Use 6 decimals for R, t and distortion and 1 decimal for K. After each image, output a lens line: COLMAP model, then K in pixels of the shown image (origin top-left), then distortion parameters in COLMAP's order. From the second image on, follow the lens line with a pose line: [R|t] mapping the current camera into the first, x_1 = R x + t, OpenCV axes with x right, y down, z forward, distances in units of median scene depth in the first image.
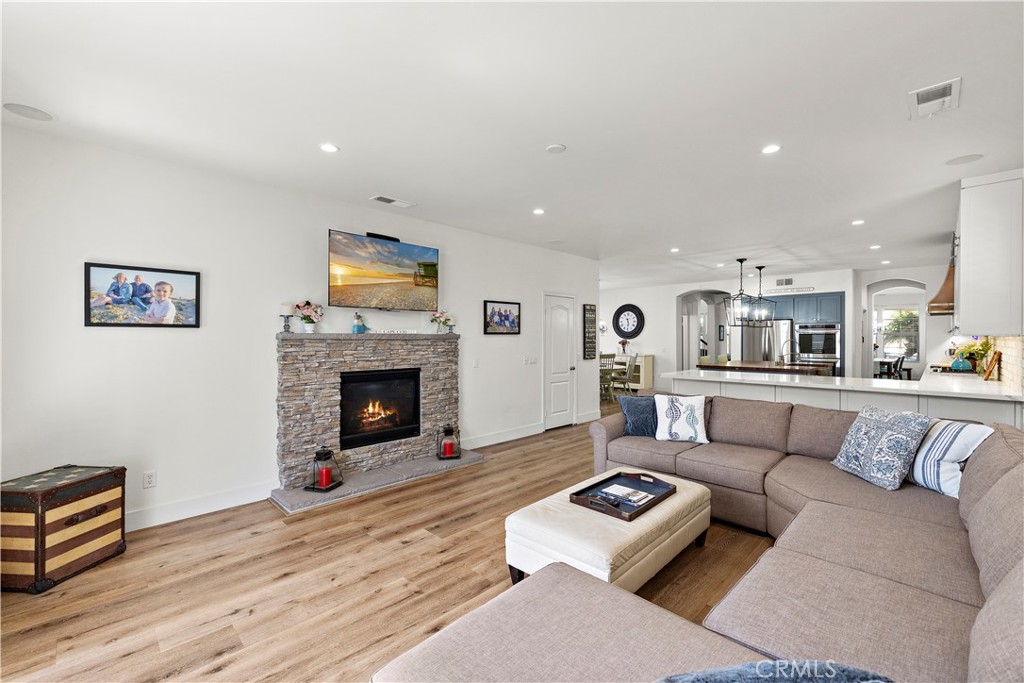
lens RADIAL K [[429.2, 0, 509.6], [0, 429.2, 338.0], [0, 0, 1]] dist [-0.001344, 0.000100]
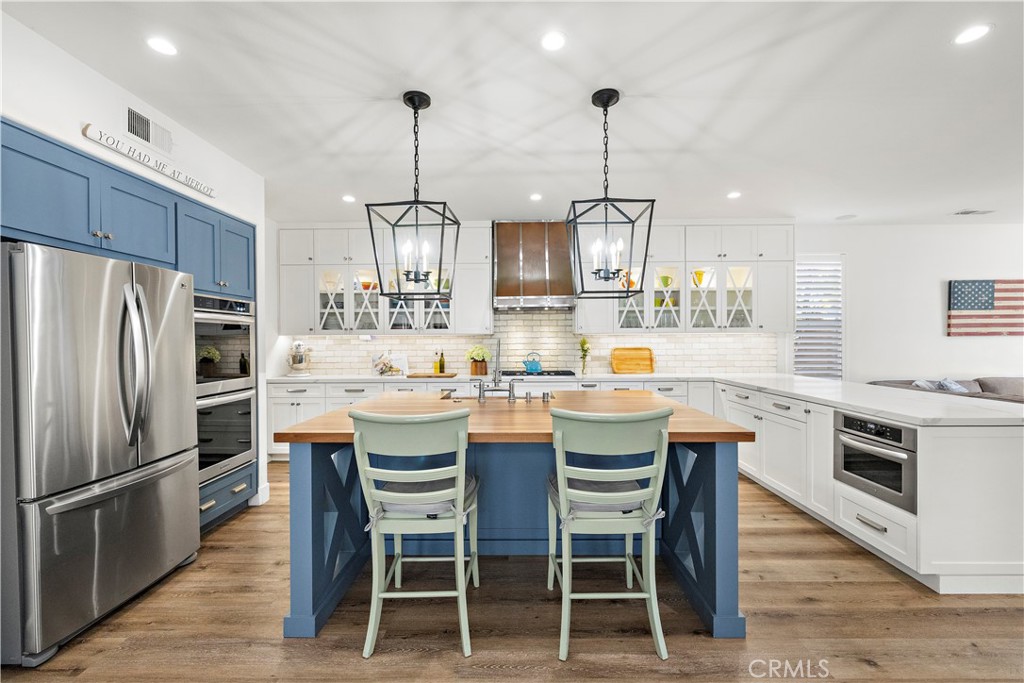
lens RADIAL K [[429.2, 0, 514.0], [0, 429.2, 344.4], [0, 0, 1]] dist [-0.001344, 0.000100]
pose [[-0.701408, -0.001569, 0.712759, 0.303381], [0.007495, 0.999926, 0.009577, 0.005266], [-0.712721, 0.012060, -0.701344, 1.104995]]
